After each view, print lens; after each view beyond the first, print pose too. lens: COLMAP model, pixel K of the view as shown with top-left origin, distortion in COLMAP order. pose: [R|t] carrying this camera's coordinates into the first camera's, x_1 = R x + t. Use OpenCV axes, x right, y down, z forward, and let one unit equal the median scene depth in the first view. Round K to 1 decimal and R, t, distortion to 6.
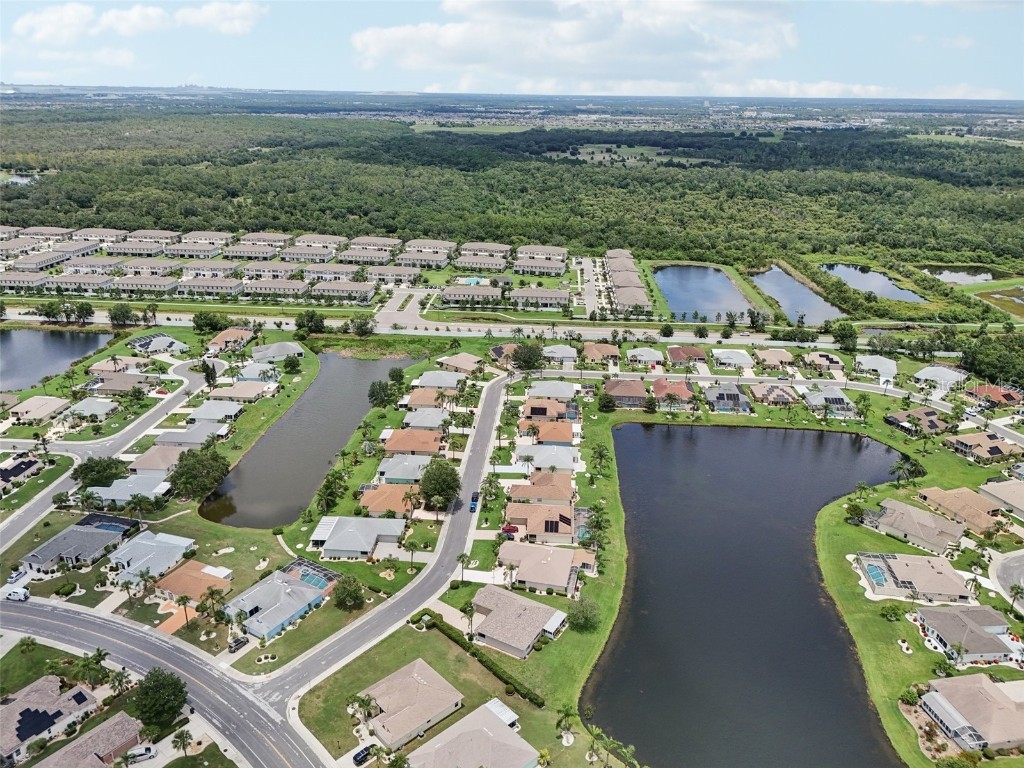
lens RADIAL K [[758.0, 0, 510.1], [0, 758.0, 376.8], [0, 0, 1]] dist [0.051036, -0.067919]
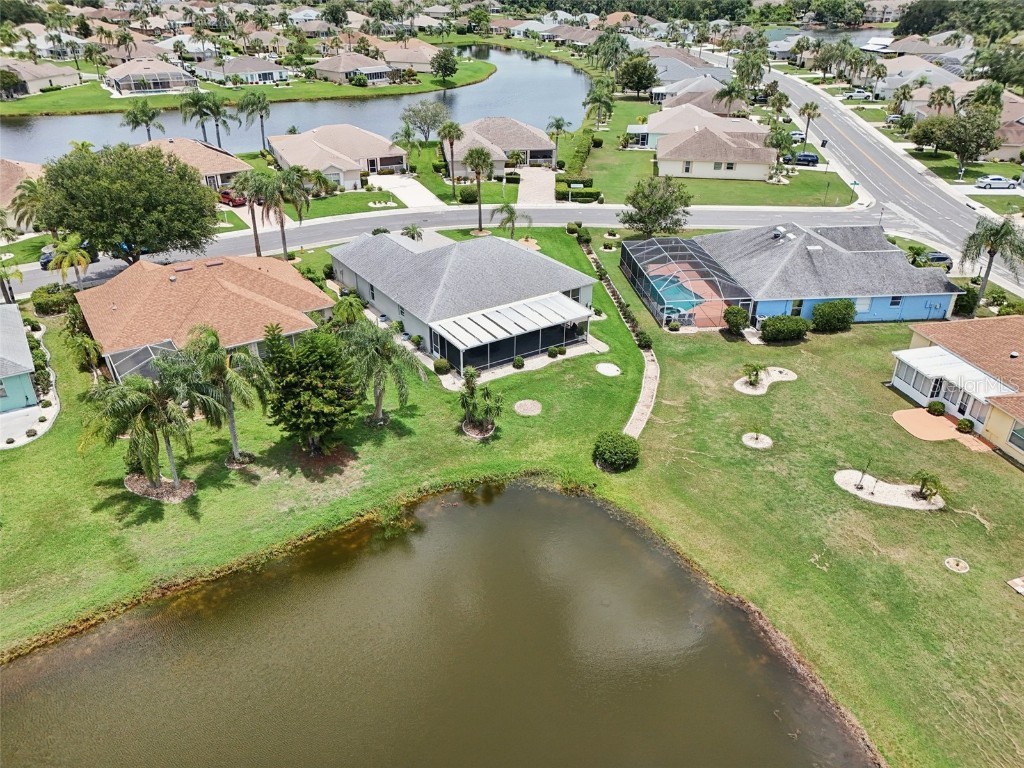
lens RADIAL K [[758.0, 0, 510.1], [0, 758.0, 376.8], [0, 0, 1]] dist [0.051036, -0.067919]
pose [[-0.611310, -0.394473, 0.686069, -0.444307], [0.261689, 0.717389, 0.645656, 0.041139], [-0.746873, 0.574233, -0.335318, 1.128190]]
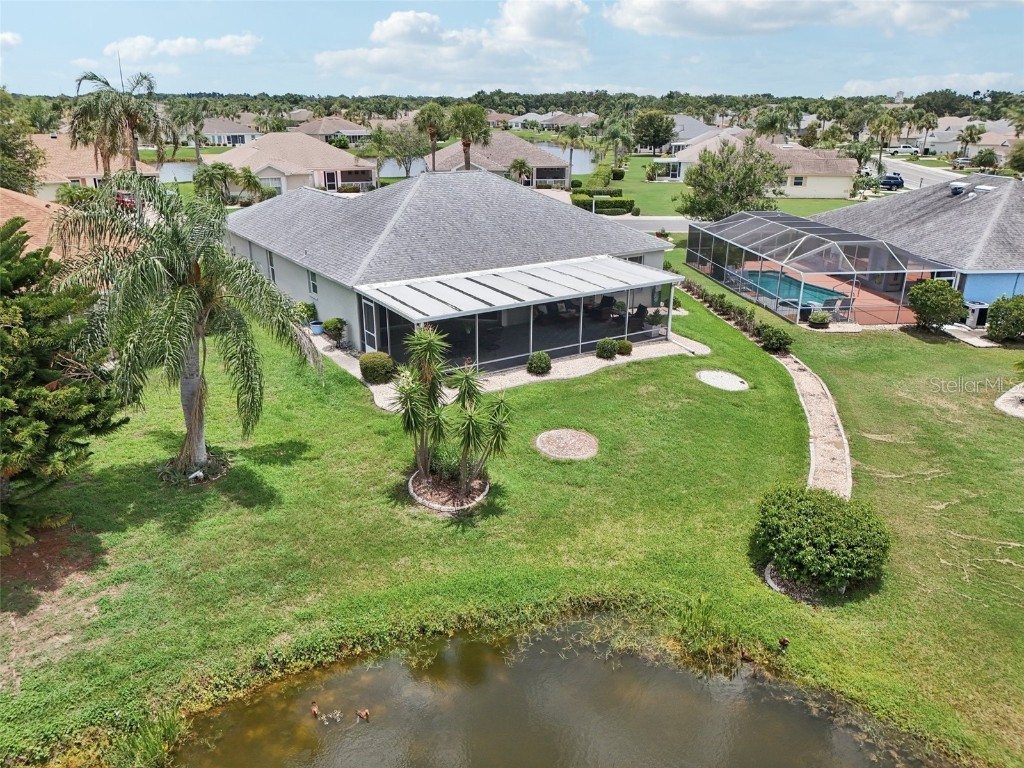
lens RADIAL K [[758.0, 0, 510.1], [0, 758.0, 376.8], [0, 0, 1]] dist [0.051036, -0.067919]
pose [[-0.615046, -0.284196, 0.735493, -0.353298], [0.263522, 0.805062, 0.531444, 0.142753], [-0.743152, 0.520681, -0.420258, 1.092494]]
